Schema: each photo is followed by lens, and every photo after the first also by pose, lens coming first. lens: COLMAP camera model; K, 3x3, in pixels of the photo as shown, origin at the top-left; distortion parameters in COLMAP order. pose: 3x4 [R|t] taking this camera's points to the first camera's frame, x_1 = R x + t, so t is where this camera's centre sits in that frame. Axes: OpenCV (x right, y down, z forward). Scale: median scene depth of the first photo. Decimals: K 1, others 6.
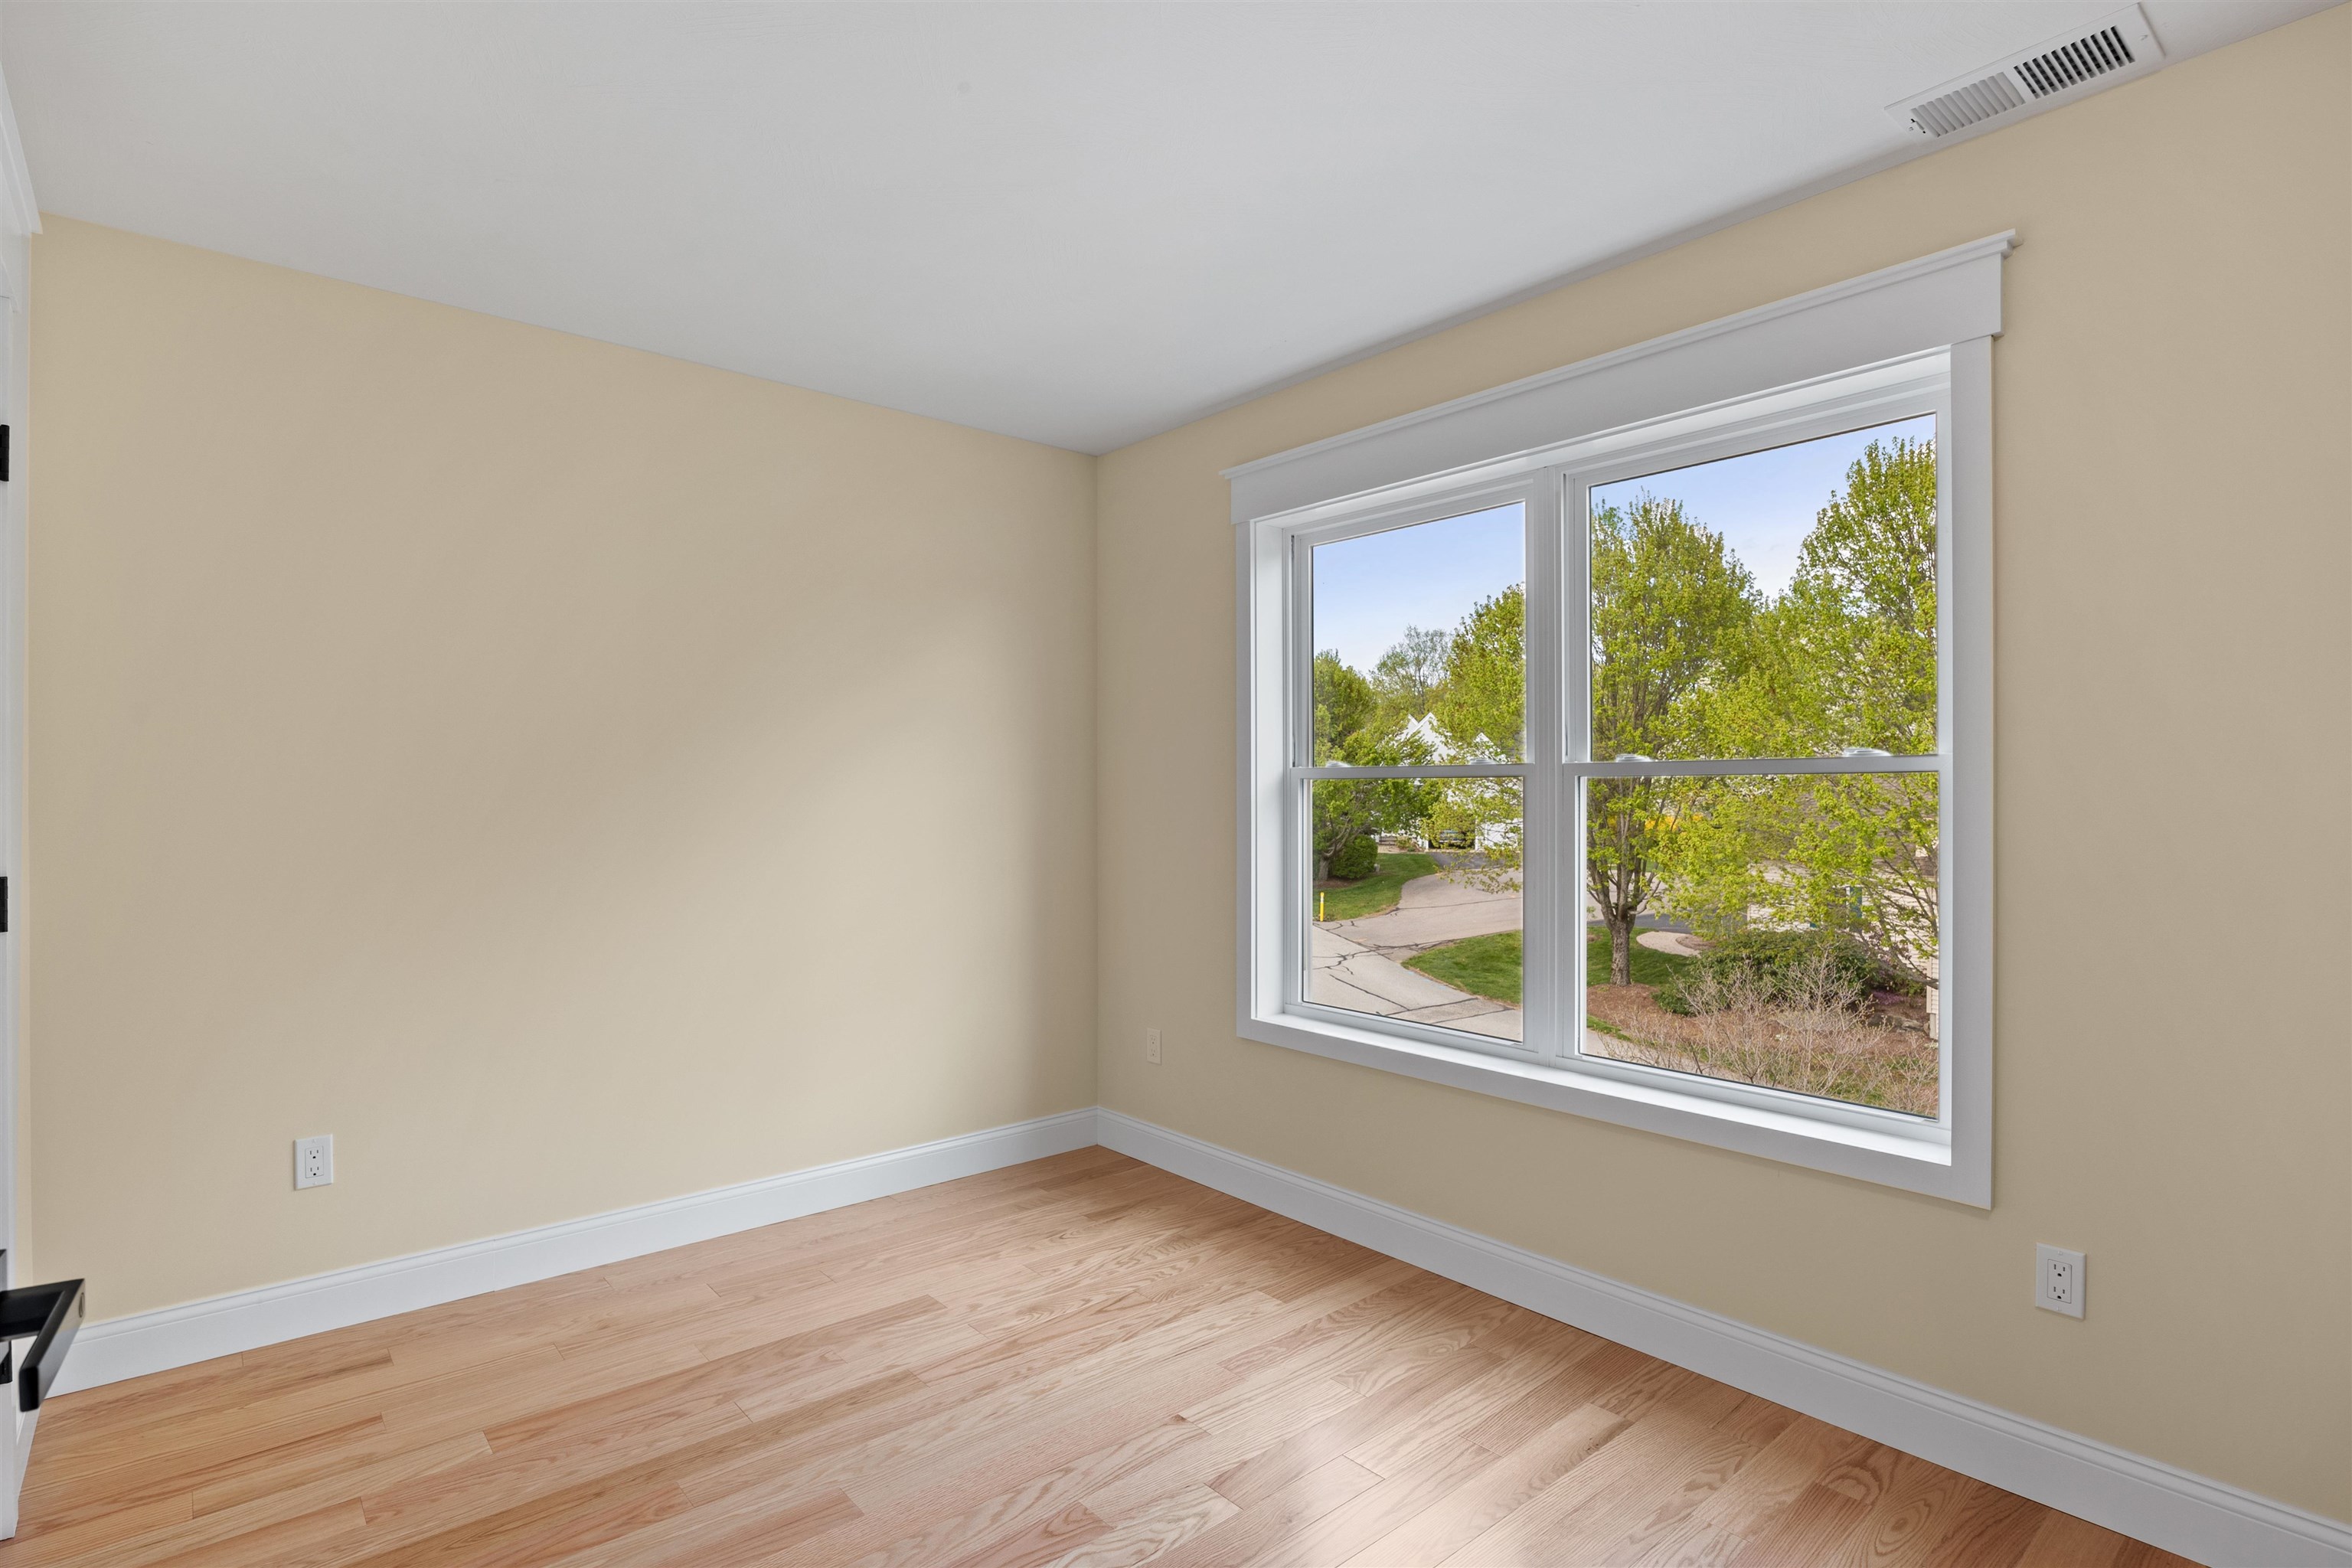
lens RADIAL K [[1178.7, 0, 1176.0], [0, 1178.7, 784.0], [0, 0, 1]] dist [-0.012403, -0.000015]
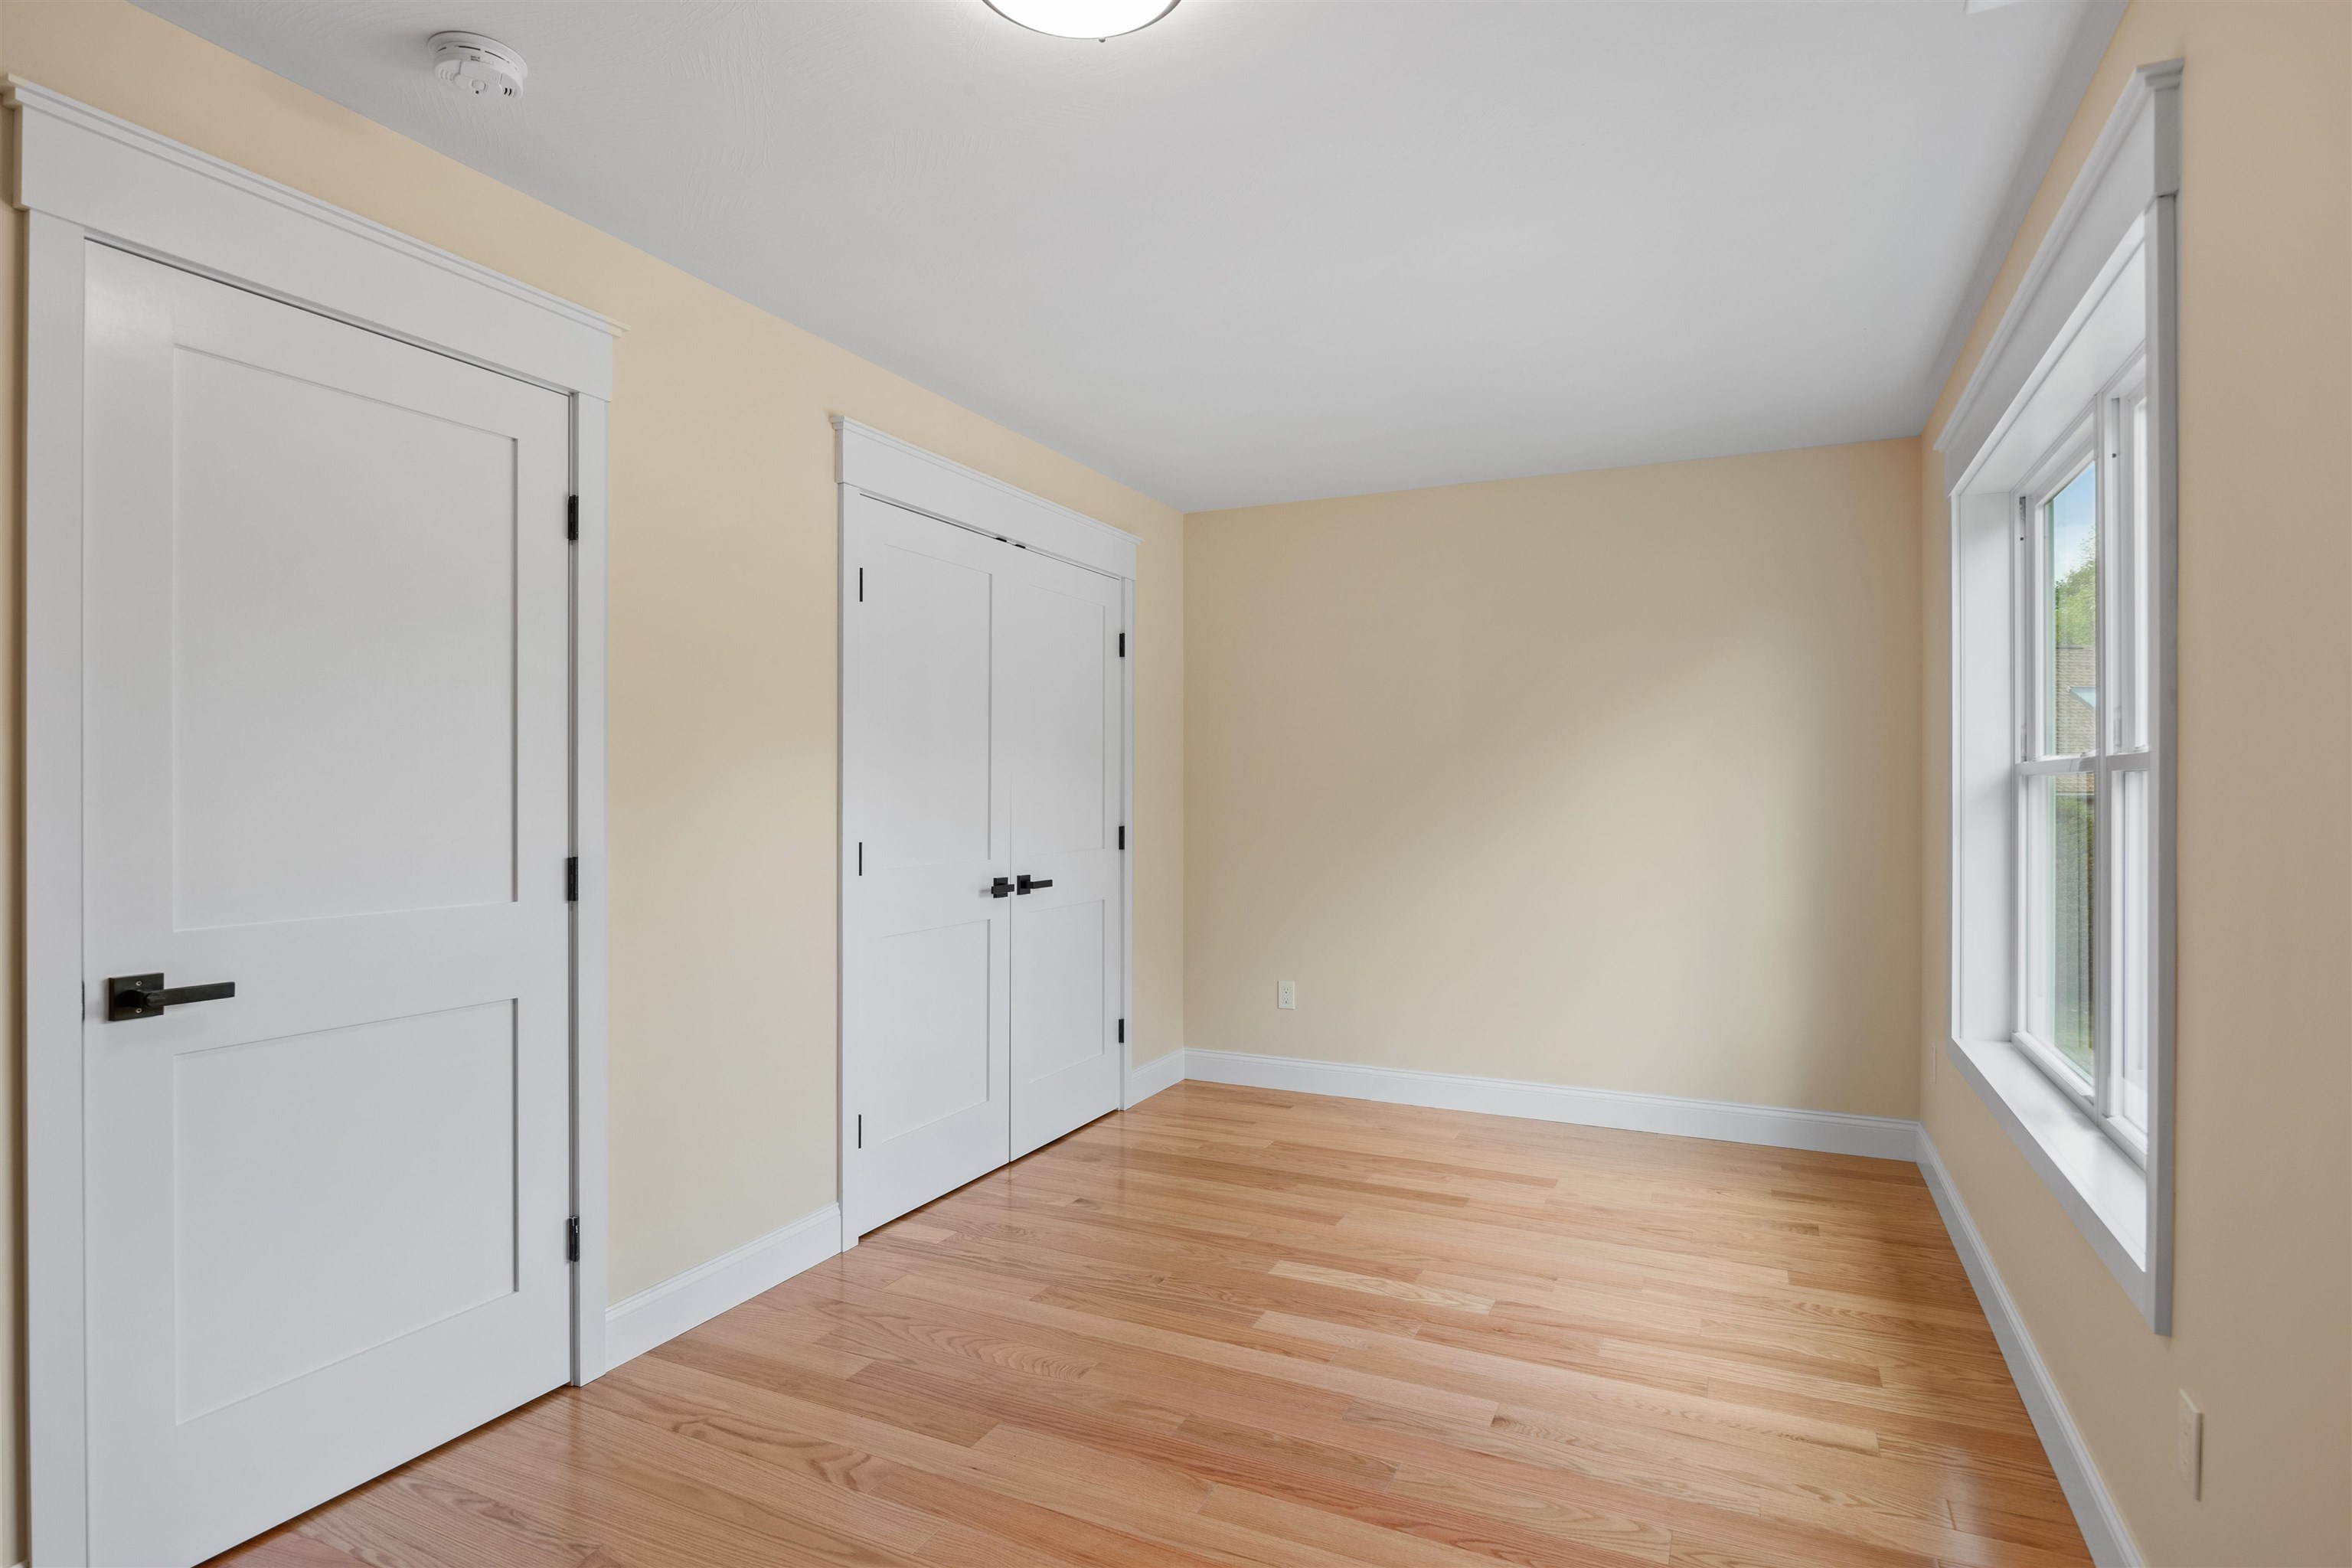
lens RADIAL K [[1218.7, 0, 1108.0], [0, 1218.7, 786.9], [0, 0, 1]] dist [0.003629, 0.000870]
pose [[0.369546, -0.002067, -0.929210, 0.930157], [0.005978, 0.999982, 0.000153, -0.001056], [0.929193, -0.005611, 0.369551, 0.049253]]
